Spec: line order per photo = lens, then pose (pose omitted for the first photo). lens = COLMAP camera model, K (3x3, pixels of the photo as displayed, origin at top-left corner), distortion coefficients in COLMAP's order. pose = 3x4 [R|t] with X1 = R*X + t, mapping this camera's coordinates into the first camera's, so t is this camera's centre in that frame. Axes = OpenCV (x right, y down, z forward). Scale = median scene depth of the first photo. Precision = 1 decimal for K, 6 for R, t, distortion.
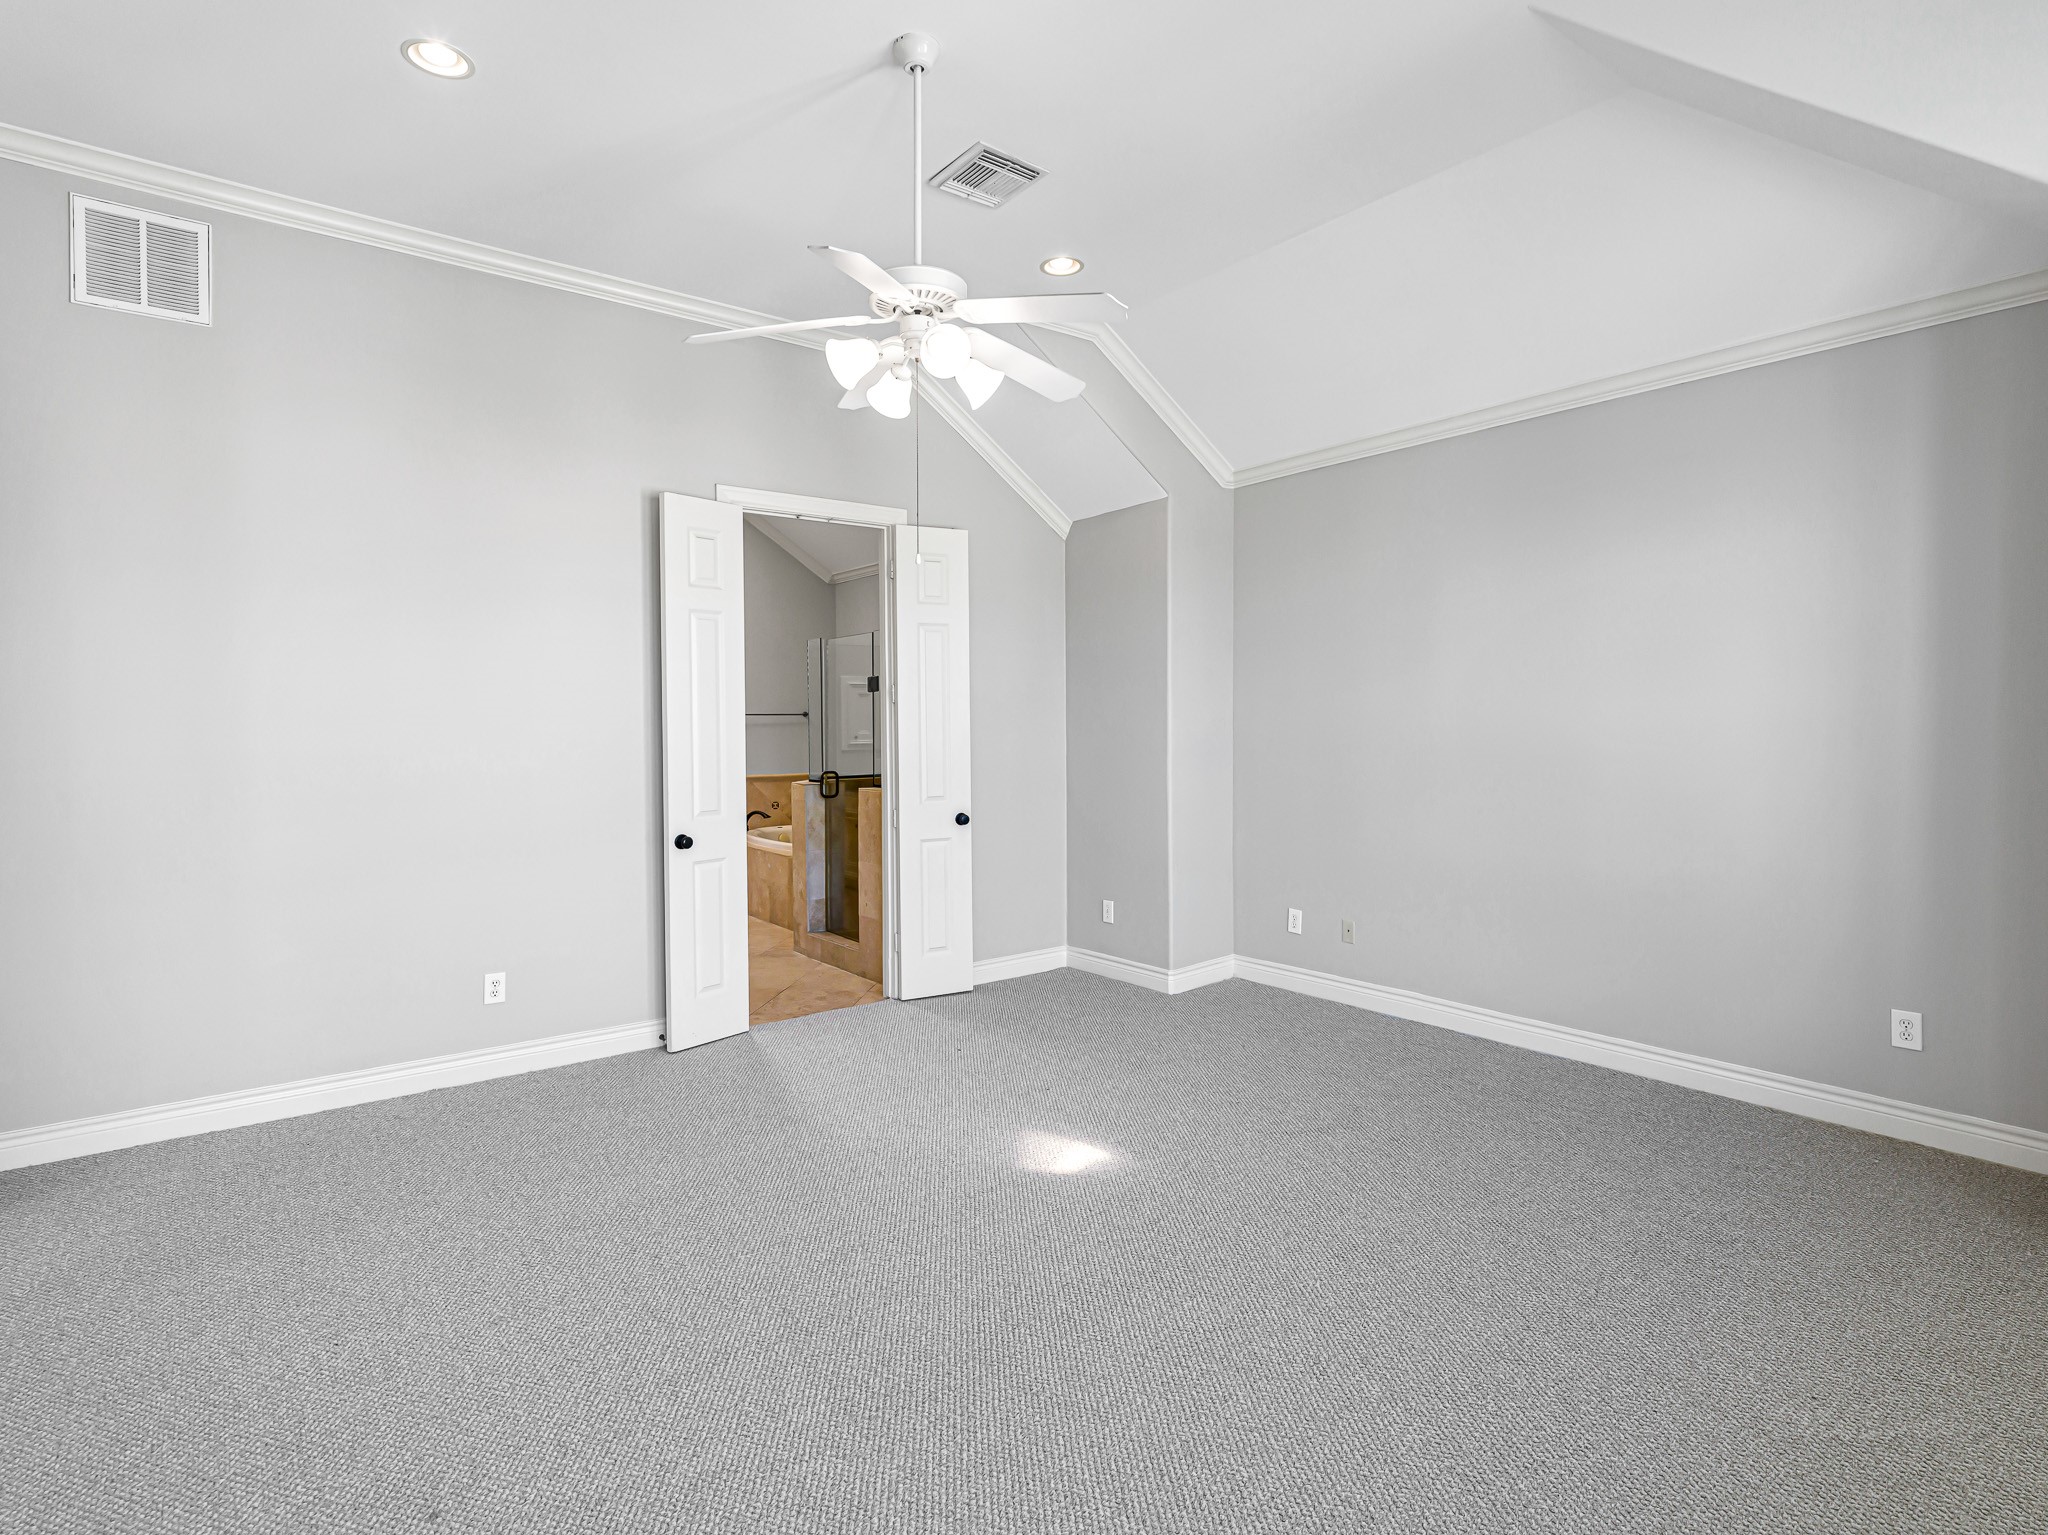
lens RADIAL K [[1045.4, 0, 1023.4], [0, 1045.4, 743.8], [0, 0, 1]] dist [-0.000619, -0.001474]
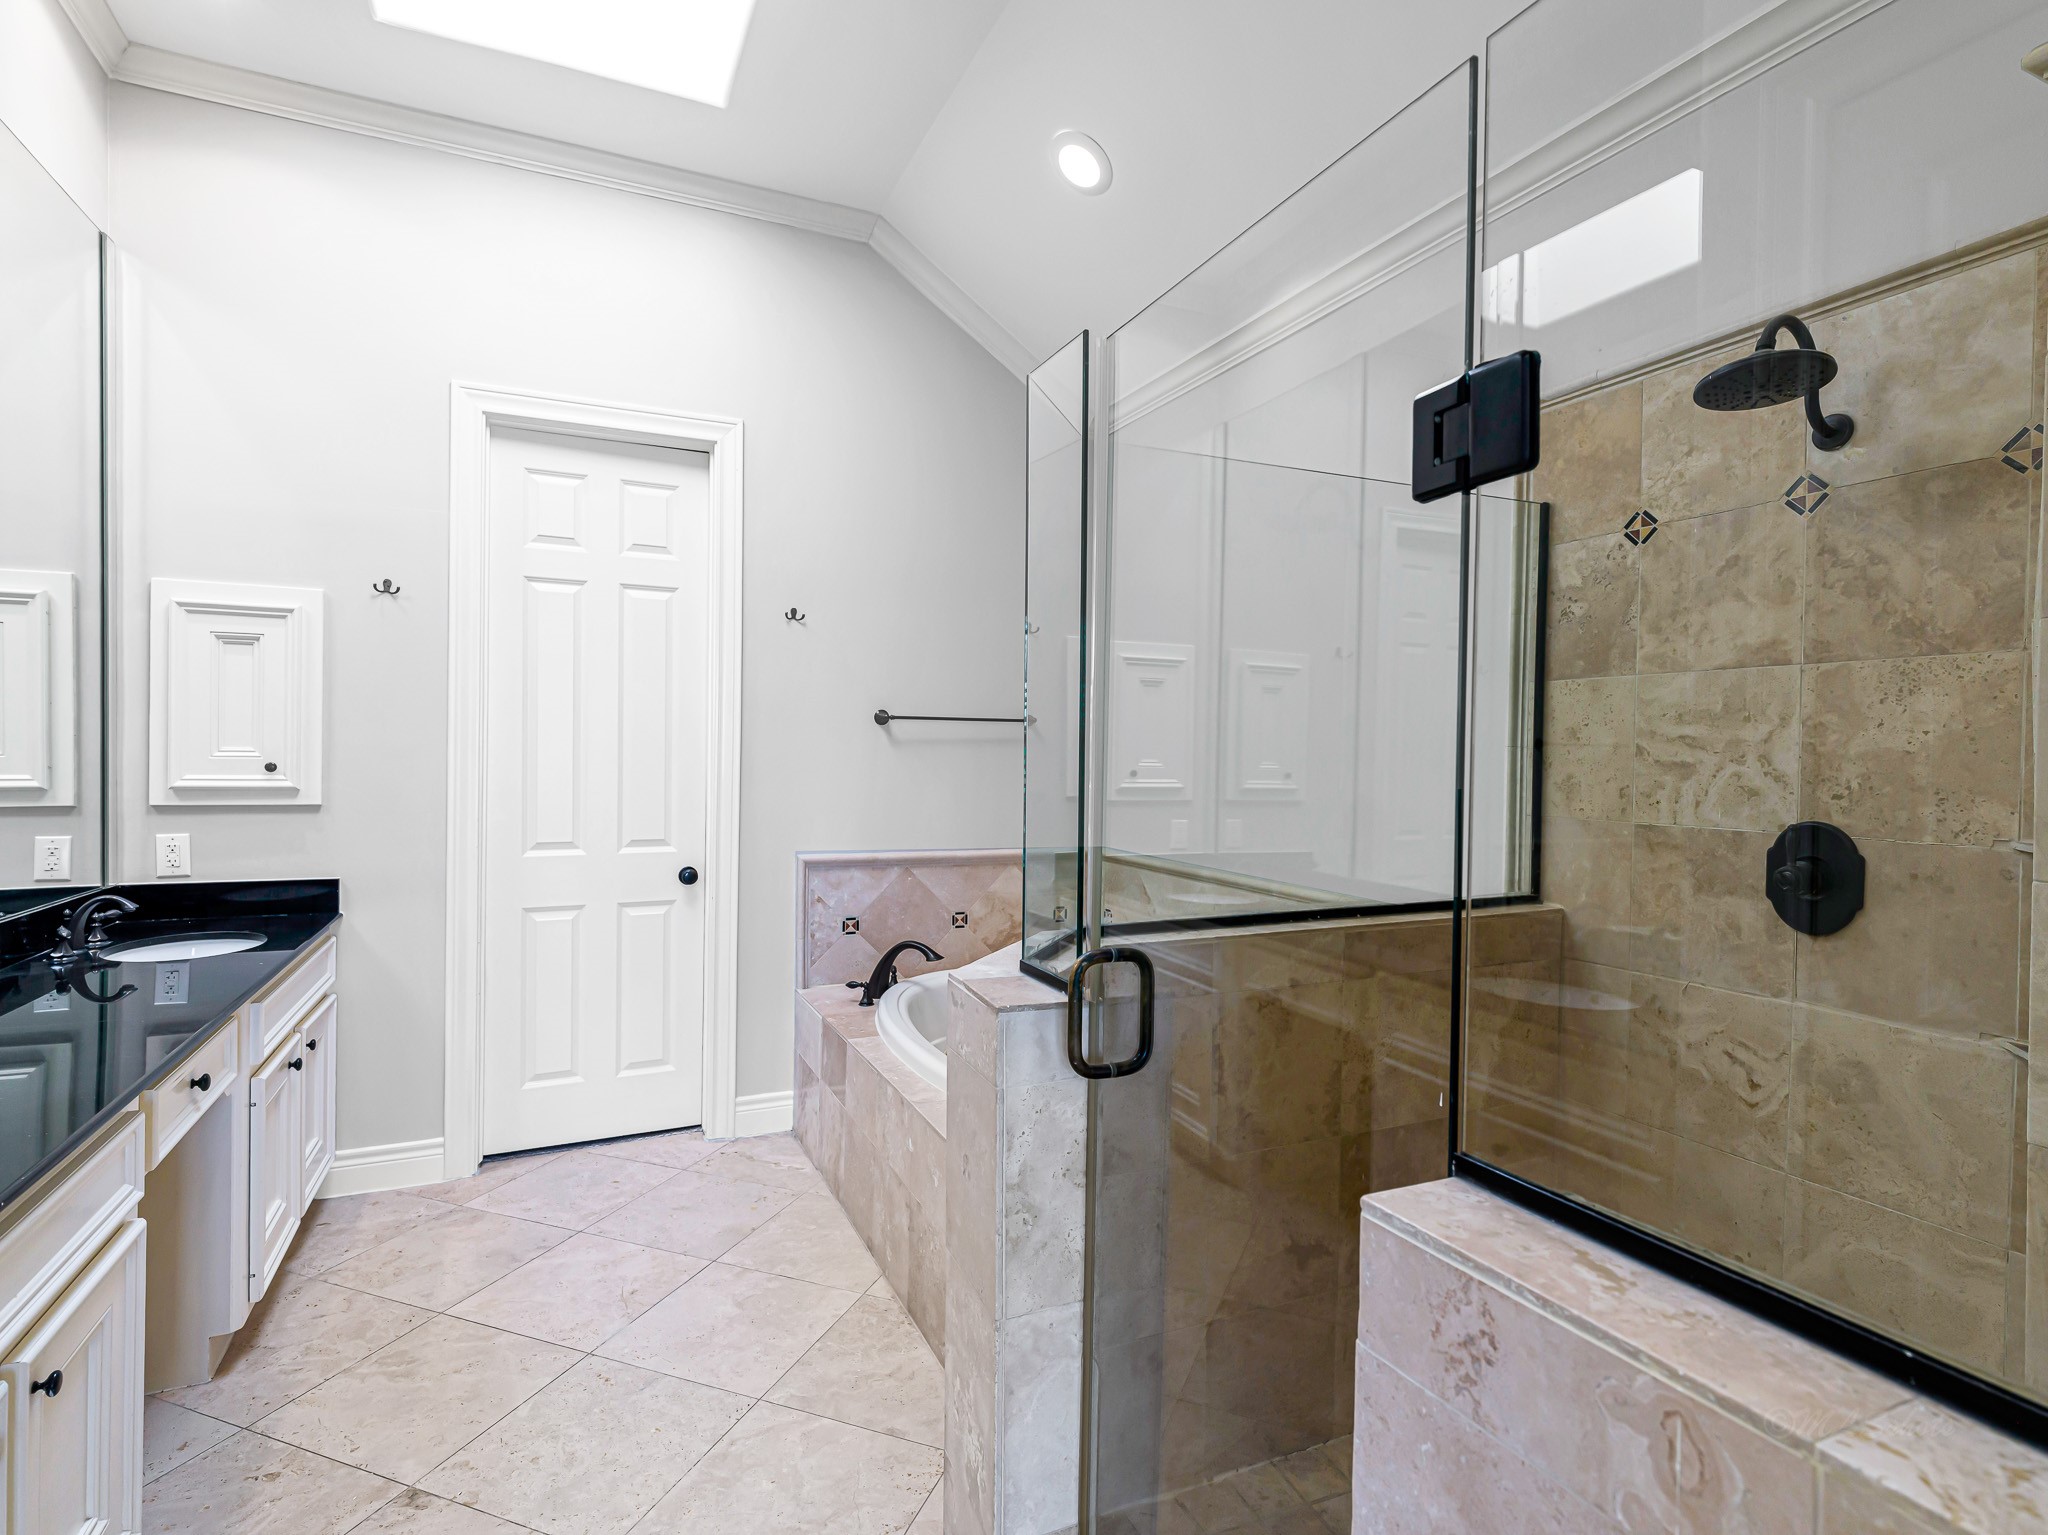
lens RADIAL K [[1045.4, 0, 1023.4], [0, 1045.4, 743.8], [0, 0, 1]] dist [-0.000619, -0.001474]
pose [[0.975446, 0.019387, -0.219383, -0.155734], [-0.025131, 0.999410, -0.023424, -0.010739], [0.218799, 0.028362, 0.975358, 0.779071]]
